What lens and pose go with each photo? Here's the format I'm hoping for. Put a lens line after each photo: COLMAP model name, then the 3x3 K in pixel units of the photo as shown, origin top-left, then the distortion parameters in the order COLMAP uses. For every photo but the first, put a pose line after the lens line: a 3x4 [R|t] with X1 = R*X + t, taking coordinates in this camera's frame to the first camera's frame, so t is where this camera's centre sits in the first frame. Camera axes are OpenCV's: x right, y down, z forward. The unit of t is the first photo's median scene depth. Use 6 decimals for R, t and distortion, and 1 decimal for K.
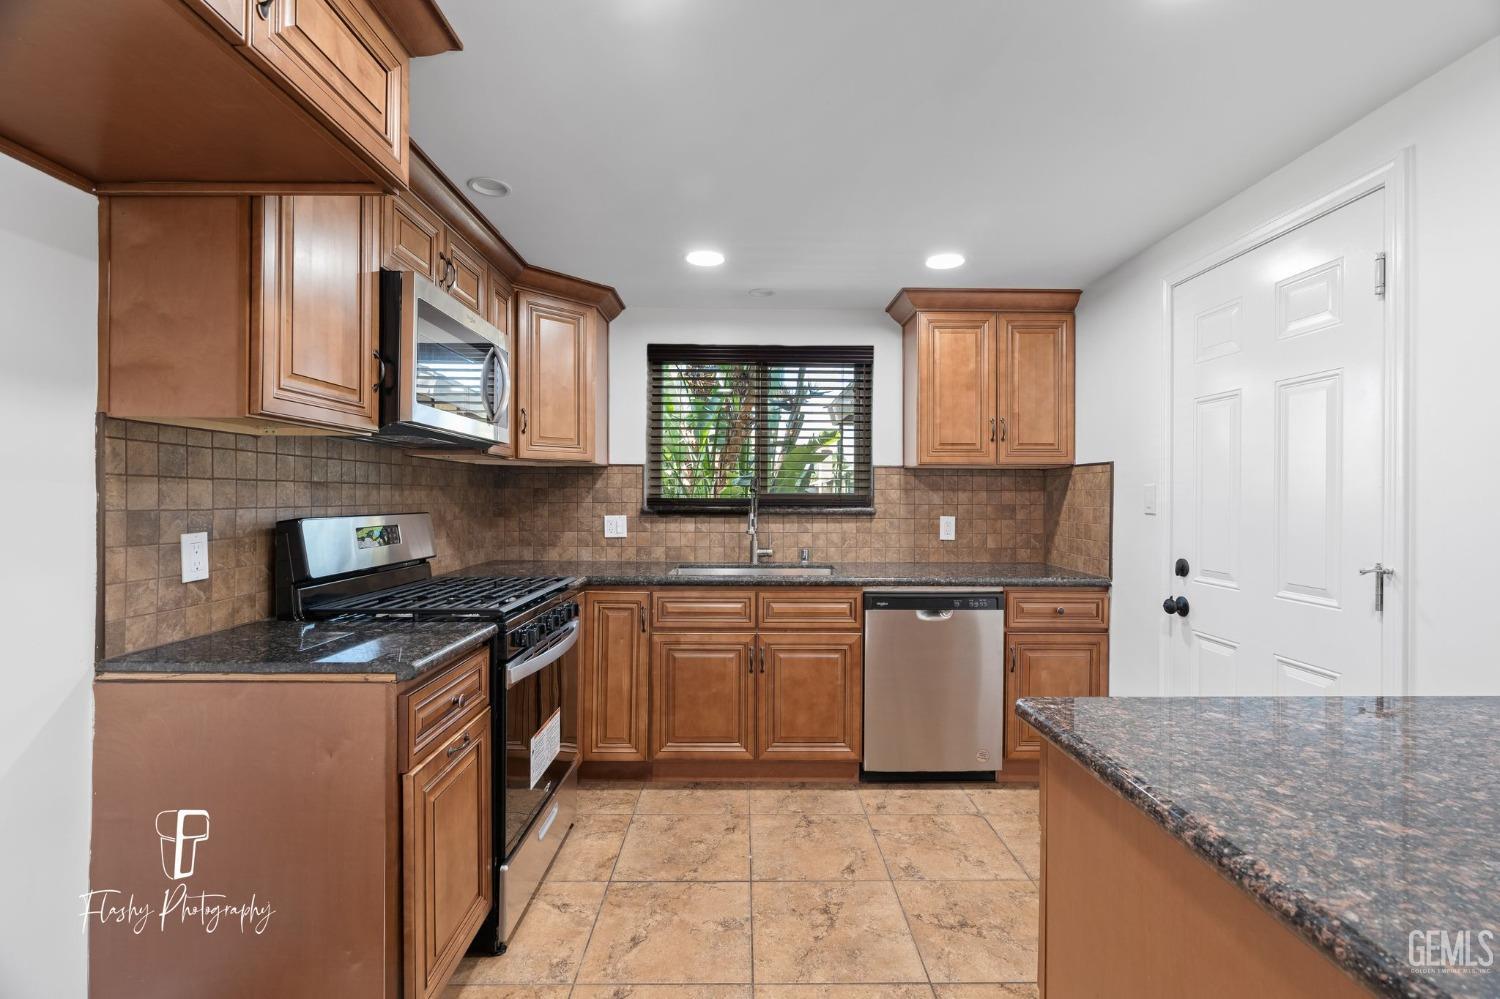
lens RADIAL K [[669.2, 0, 751.7], [0, 669.2, 489.6], [0, 0, 1]] dist [-0.006145, 0.000447]
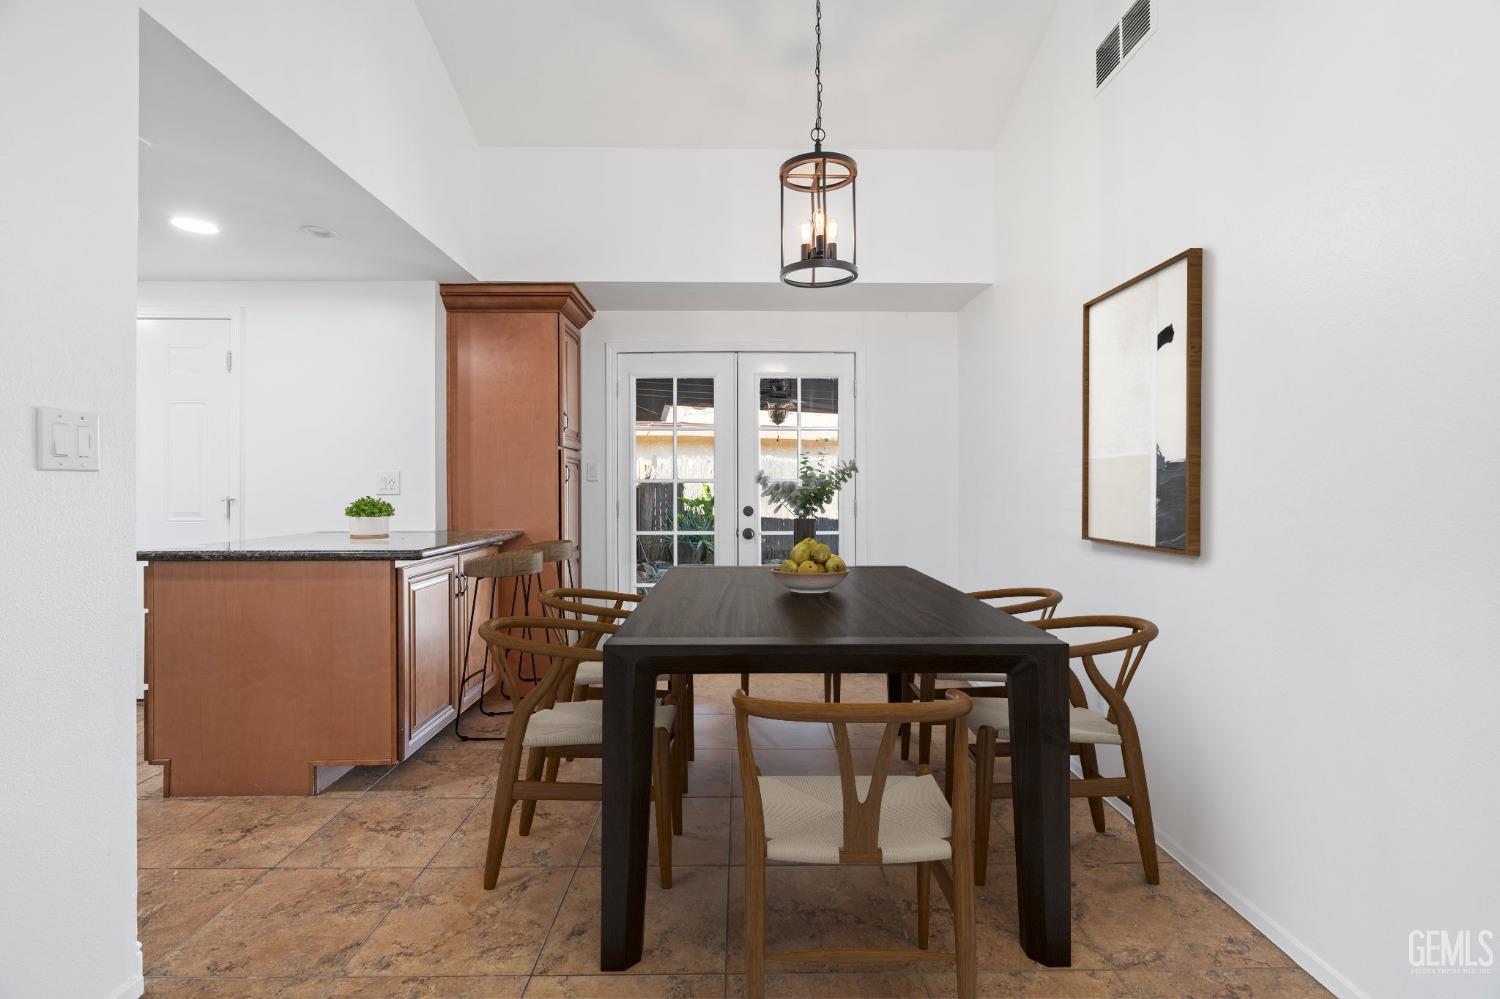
lens RADIAL K [[669.2, 0, 751.7], [0, 669.2, 489.6], [0, 0, 1]] dist [-0.006145, 0.000447]
pose [[0.010730, -0.008611, 0.999905, -0.626588], [-0.006169, 0.999943, 0.008677, 0.032294], [-0.999923, -0.006261, 0.010677, -0.372702]]
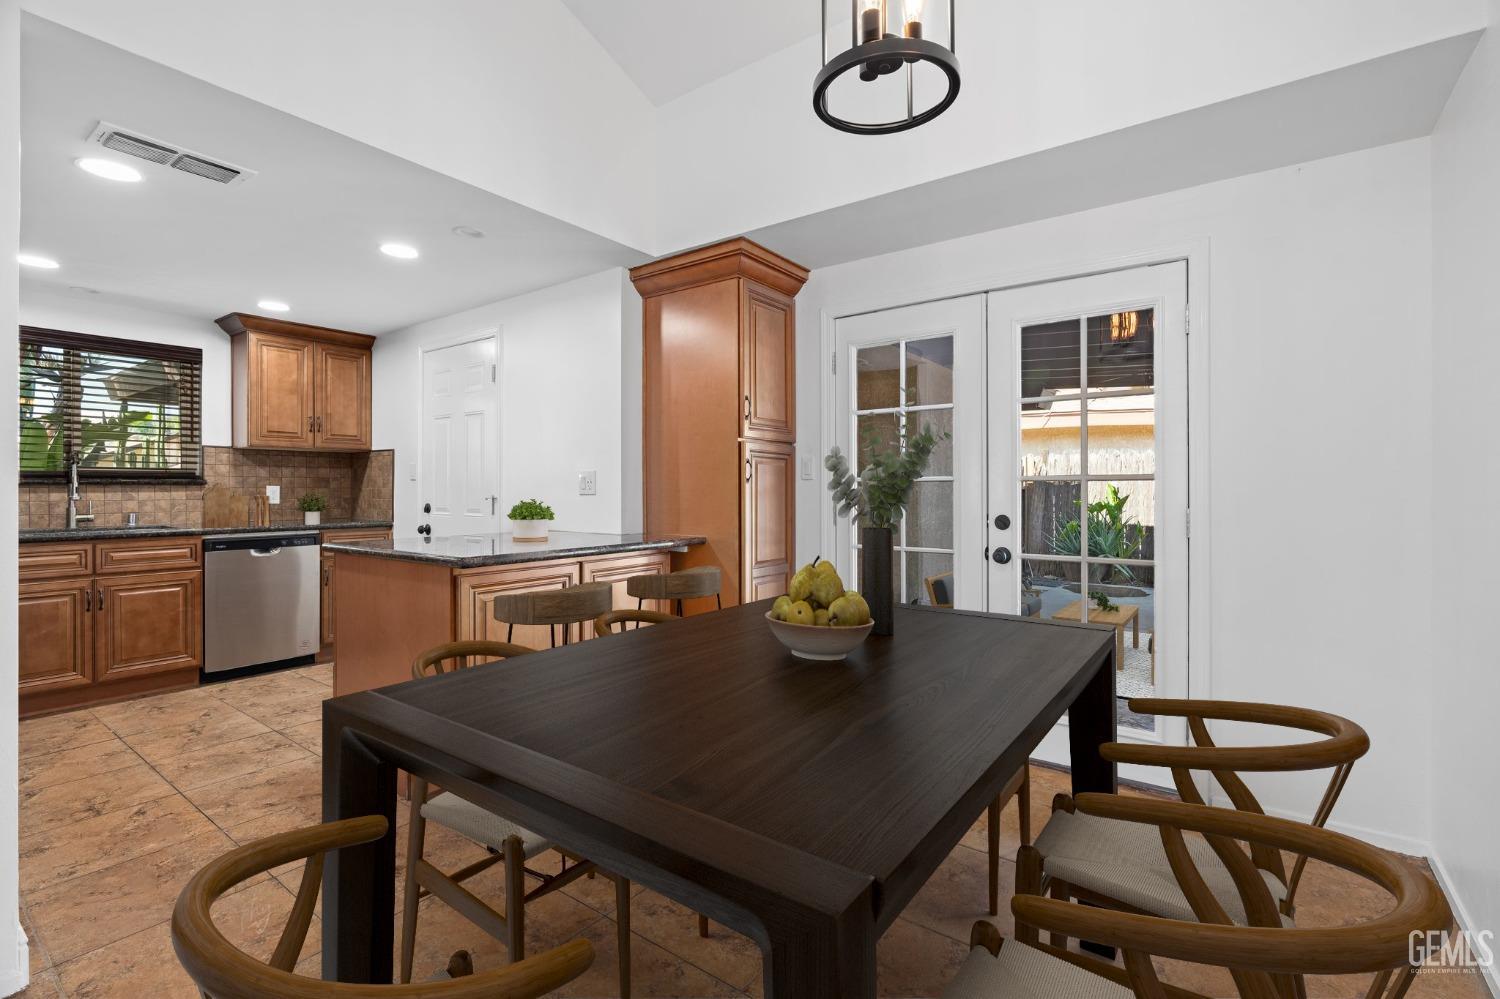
lens RADIAL K [[676.4, 0, 748.4], [0, 676.4, 491.2], [0, 0, 1]] dist [-0.001193, 0.000270]
pose [[0.604257, -0.007867, 0.796751, -0.232584], [-0.003625, 0.999914, 0.012622, 0.034011], [-0.796781, -0.010515, 0.604176, -0.634801]]
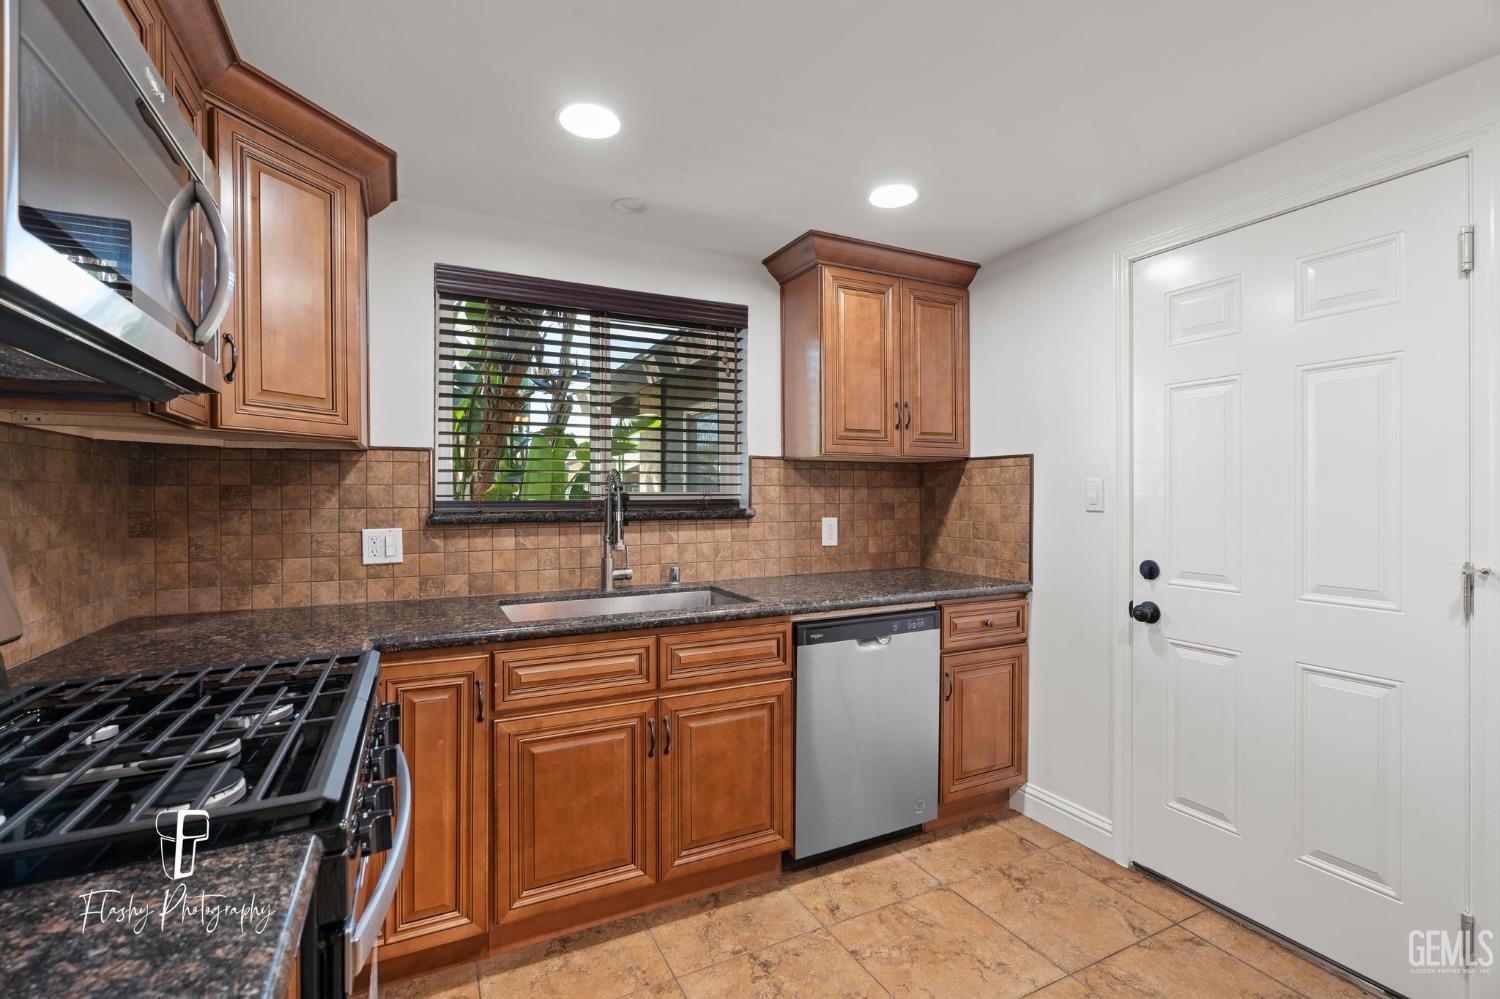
lens RADIAL K [[669.5, 0, 745.9], [0, 669.5, 493.5], [0, 0, 1]] dist [-0.006830, 0.000827]
pose [[0.899262, -0.007661, 0.437343, -0.192526], [0.004083, 0.999950, 0.009119, 0.001635], [-0.437391, -0.006415, 0.899248, 0.325904]]
